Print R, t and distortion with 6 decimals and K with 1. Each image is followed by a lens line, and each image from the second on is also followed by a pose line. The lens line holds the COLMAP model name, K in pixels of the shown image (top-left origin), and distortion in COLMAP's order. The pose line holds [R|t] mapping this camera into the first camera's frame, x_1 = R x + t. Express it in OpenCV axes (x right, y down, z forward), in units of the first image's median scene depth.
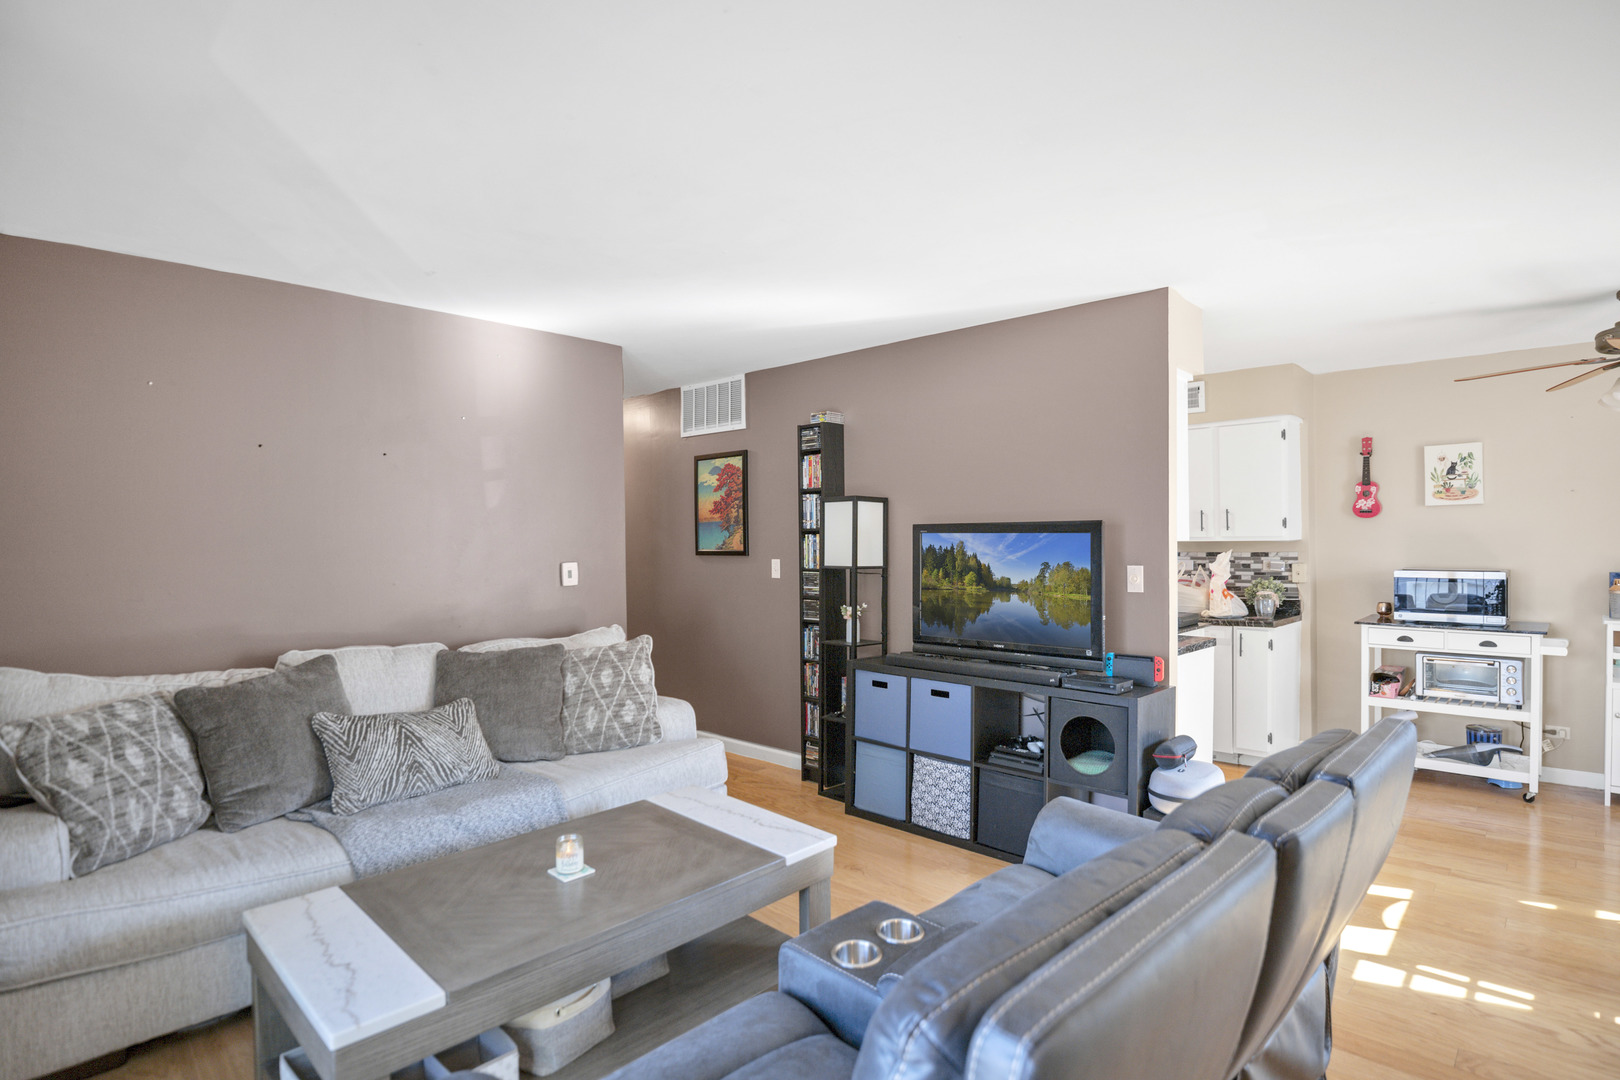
lens RADIAL K [[826.0, 0, 838.7], [0, 826.0, 545.0], [0, 0, 1]] dist [-0.036913, 0.000374]
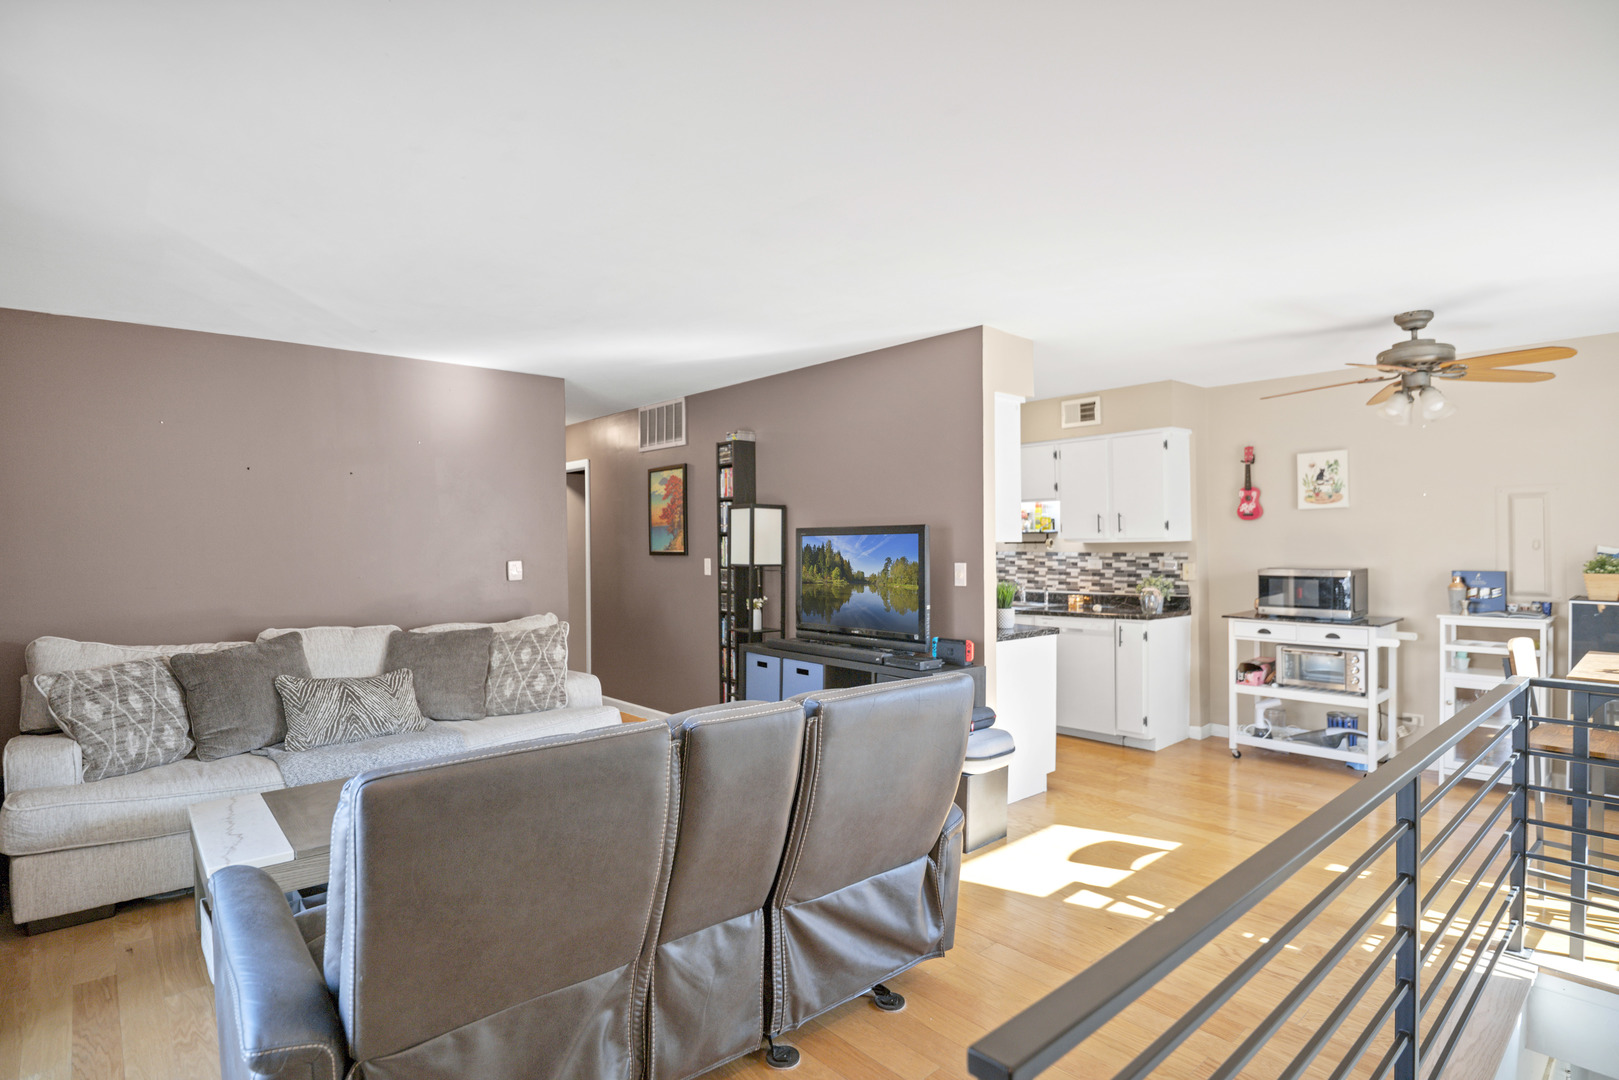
lens RADIAL K [[817.7, 0, 845.1], [0, 817.7, 547.4], [0, 0, 1]] dist [-0.037125, -0.000593]
pose [[0.997287, -0.001181, -0.073608, 0.239041], [0.001173, 0.999999, -0.000152, 0.002390], [0.073608, 0.000066, 0.997287, -0.142552]]
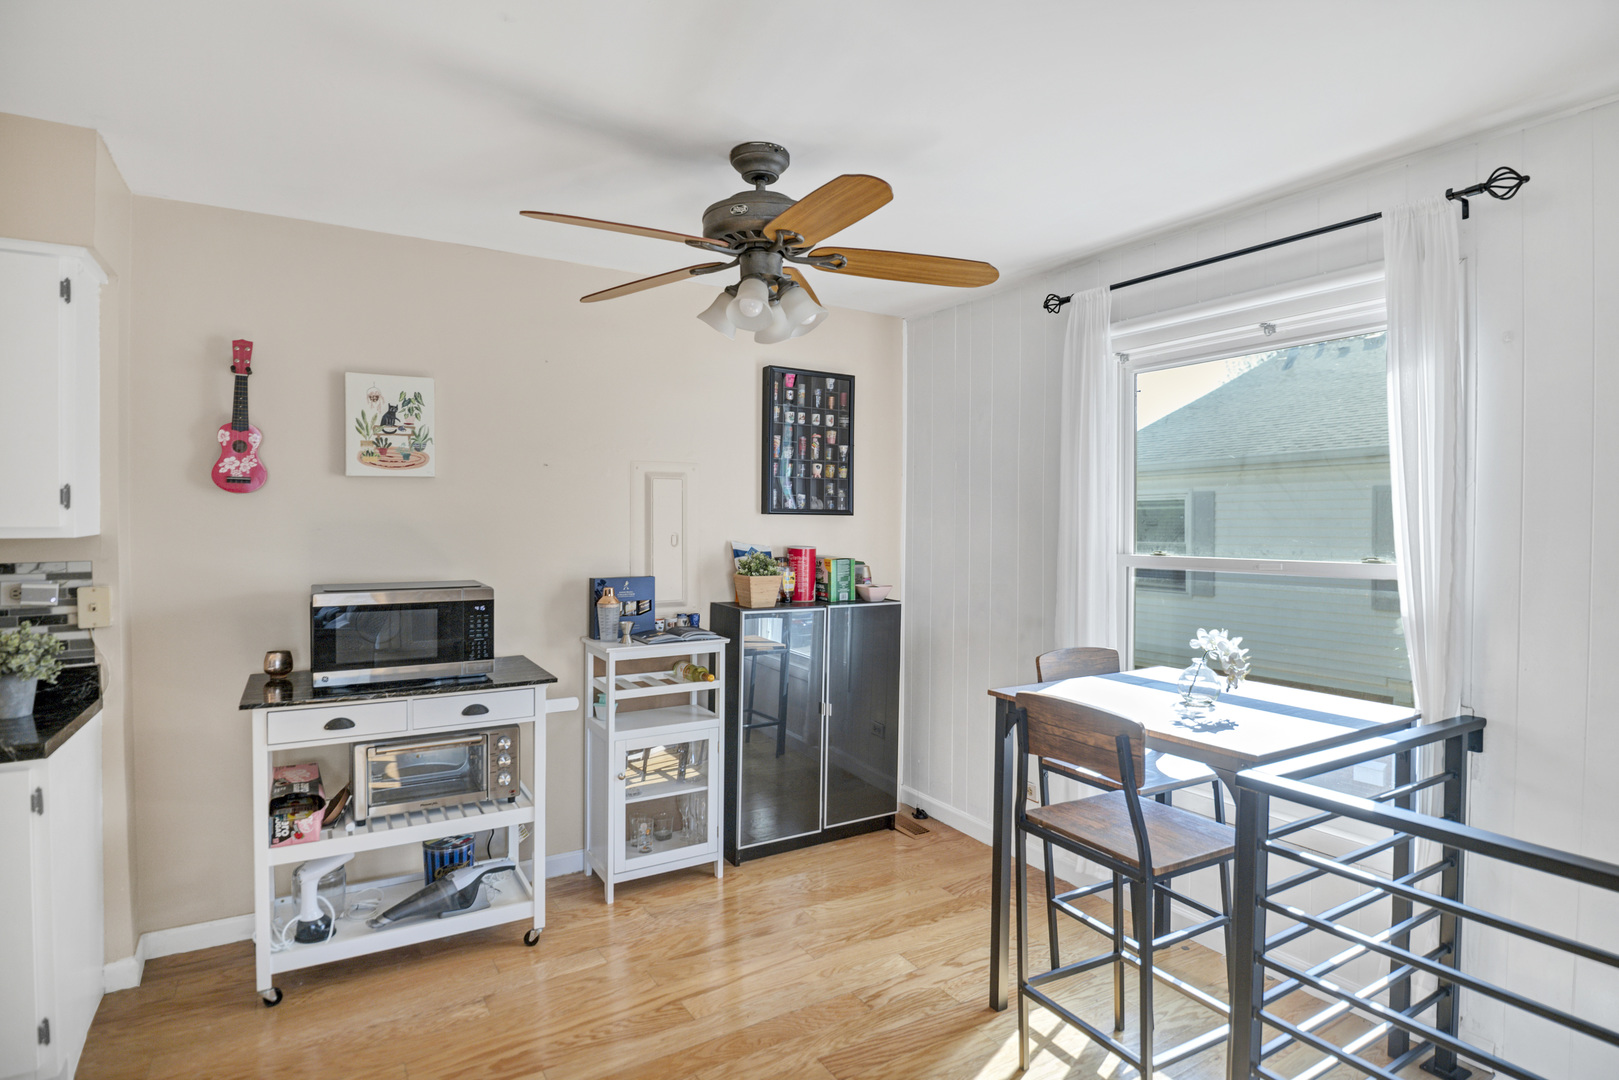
lens RADIAL K [[838.9, 0, 818.1], [0, 838.9, 526.6], [0, 0, 1]] dist [-0.025785, -0.000922]
pose [[0.269776, 0.000633, 0.962923, 0.290522], [-0.000673, 1.000000, -0.000469, -0.014045], [-0.962923, -0.000522, 0.269776, 0.614959]]
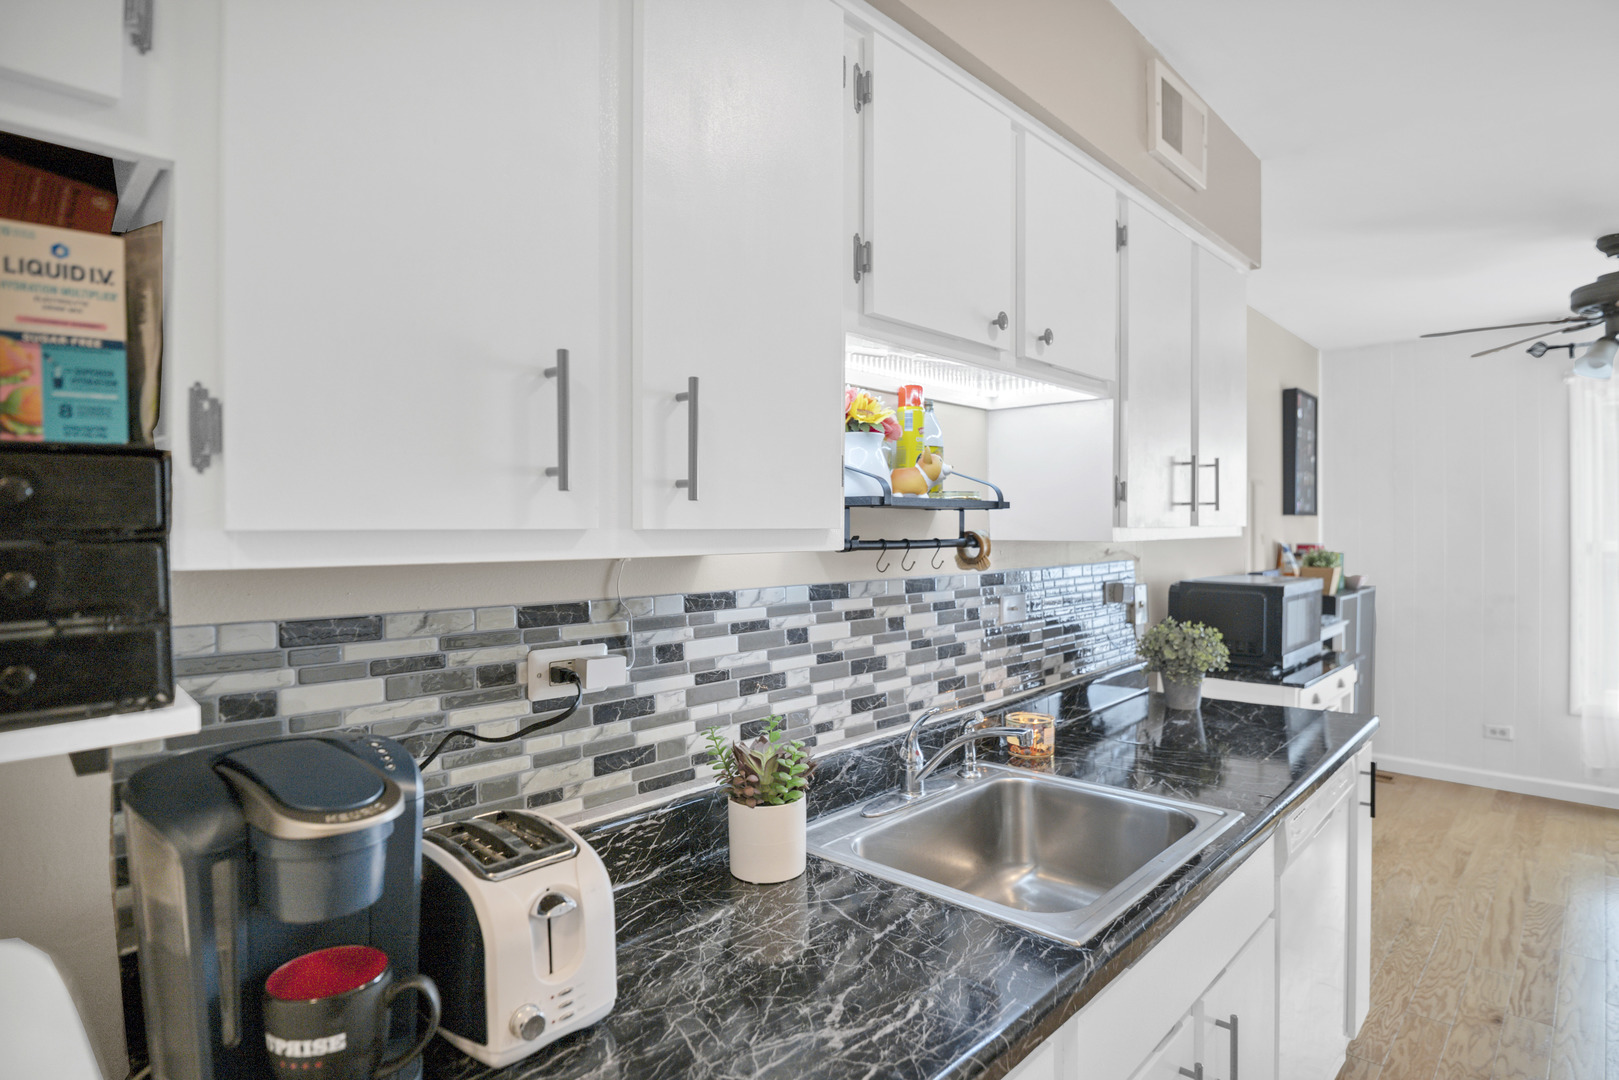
lens RADIAL K [[850.0, 0, 806.1], [0, 850.0, 546.5], [0, 0, 1]] dist [-0.020695, -0.001457]
pose [[0.002973, -0.013171, 0.999909, 0.090541], [0.010944, 0.999854, 0.013138, -0.009470], [-0.999936, 0.010904, 0.003116, 1.515613]]
